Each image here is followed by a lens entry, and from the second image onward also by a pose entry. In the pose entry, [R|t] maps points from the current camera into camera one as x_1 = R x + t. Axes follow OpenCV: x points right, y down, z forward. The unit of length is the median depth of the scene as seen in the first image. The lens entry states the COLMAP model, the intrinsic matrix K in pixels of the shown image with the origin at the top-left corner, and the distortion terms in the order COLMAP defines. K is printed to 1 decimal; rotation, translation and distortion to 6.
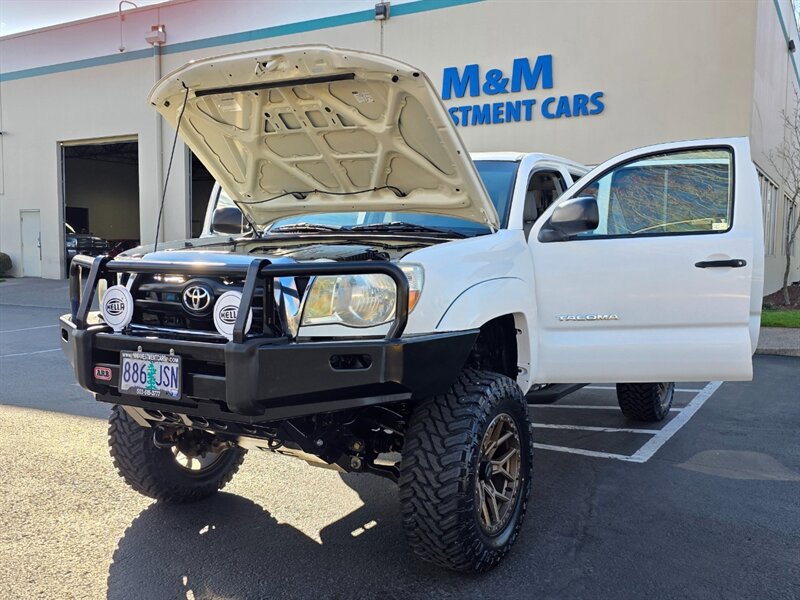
lens RADIAL K [[764.0, 0, 405.2], [0, 764.0, 302.0], [0, 0, 1]] dist [0.045134, 0.000000]
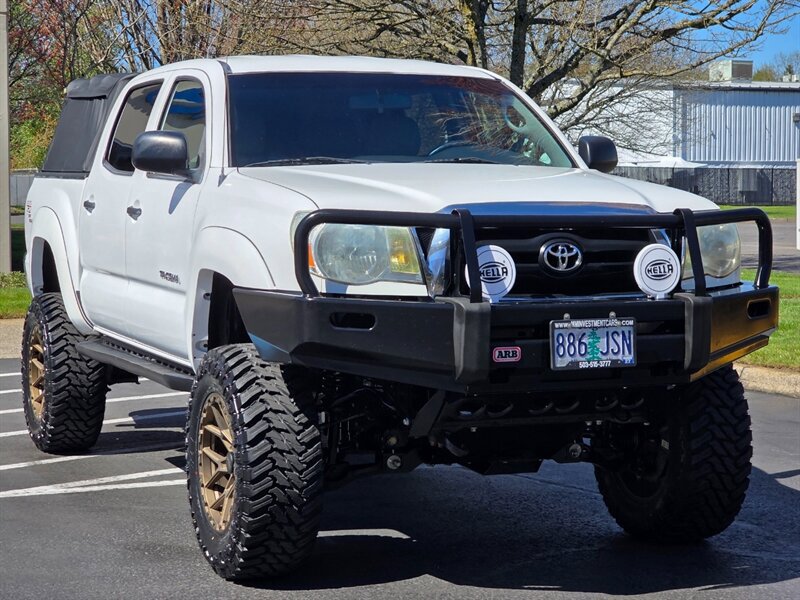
lens RADIAL K [[1838.2, 0, 392.9], [0, 1838.2, 300.4], [0, 0, 1]] dist [-0.114201, 0.000000]
pose [[0.627022, -0.057695, 0.776862, -1.975127], [0.057102, 0.997975, 0.028028, -0.024851], [-0.776906, 0.026786, 0.629046, -0.127064]]
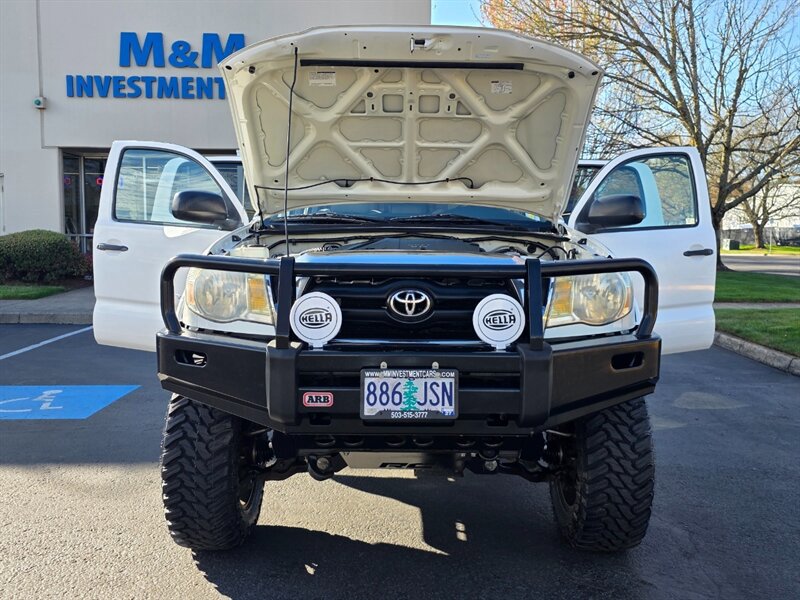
lens RADIAL K [[764.0, 0, 406.5], [0, 764.0, 294.9], [0, 0, 1]] dist [0.045134, 0.000000]
pose [[0.867241, -0.040703, 0.496223, -0.716127], [0.032851, 0.999159, 0.024544, -0.036381], [-0.496804, -0.004984, 0.867848, 0.239957]]
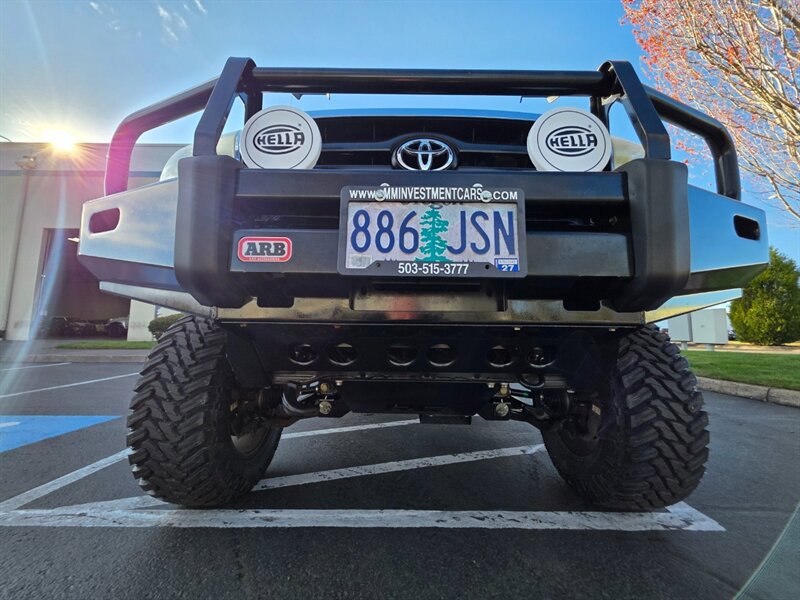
lens RADIAL K [[323.1, 0, 401.5], [0, 323.1, 306.8], [0, 0, 1]] dist [-0.000496, 0.000346]
pose [[0.871228, 0.048052, 0.488522, -0.415459], [0.029909, 0.988152, -0.150535, 0.157882], [-0.489967, 0.145761, 0.859468, 0.803377]]
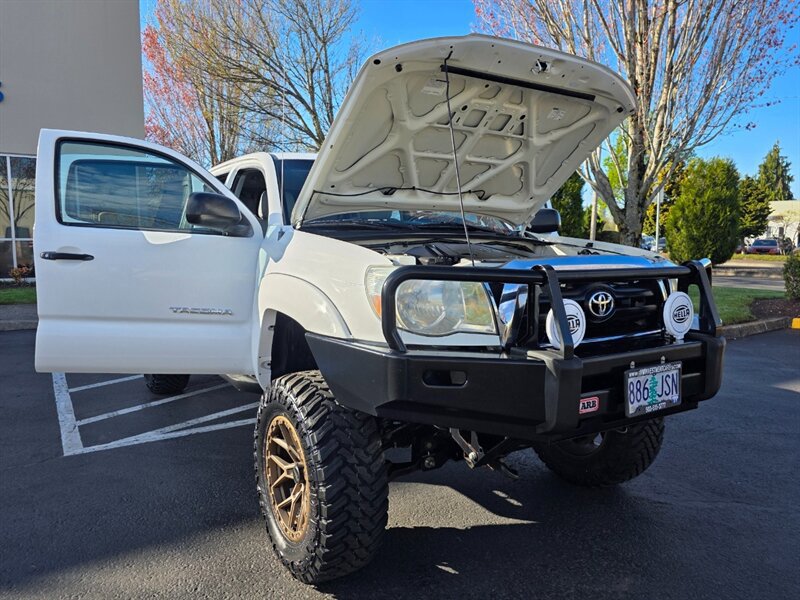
lens RADIAL K [[585.6, 0, 391.7], [0, 585.6, 290.2], [0, 0, 1]] dist [0.028698, -0.014705]
pose [[0.489115, -0.082974, 0.868264, -1.045449], [0.057660, 0.996363, 0.062735, -0.084374], [-0.870312, 0.019379, 0.492120, 0.871118]]
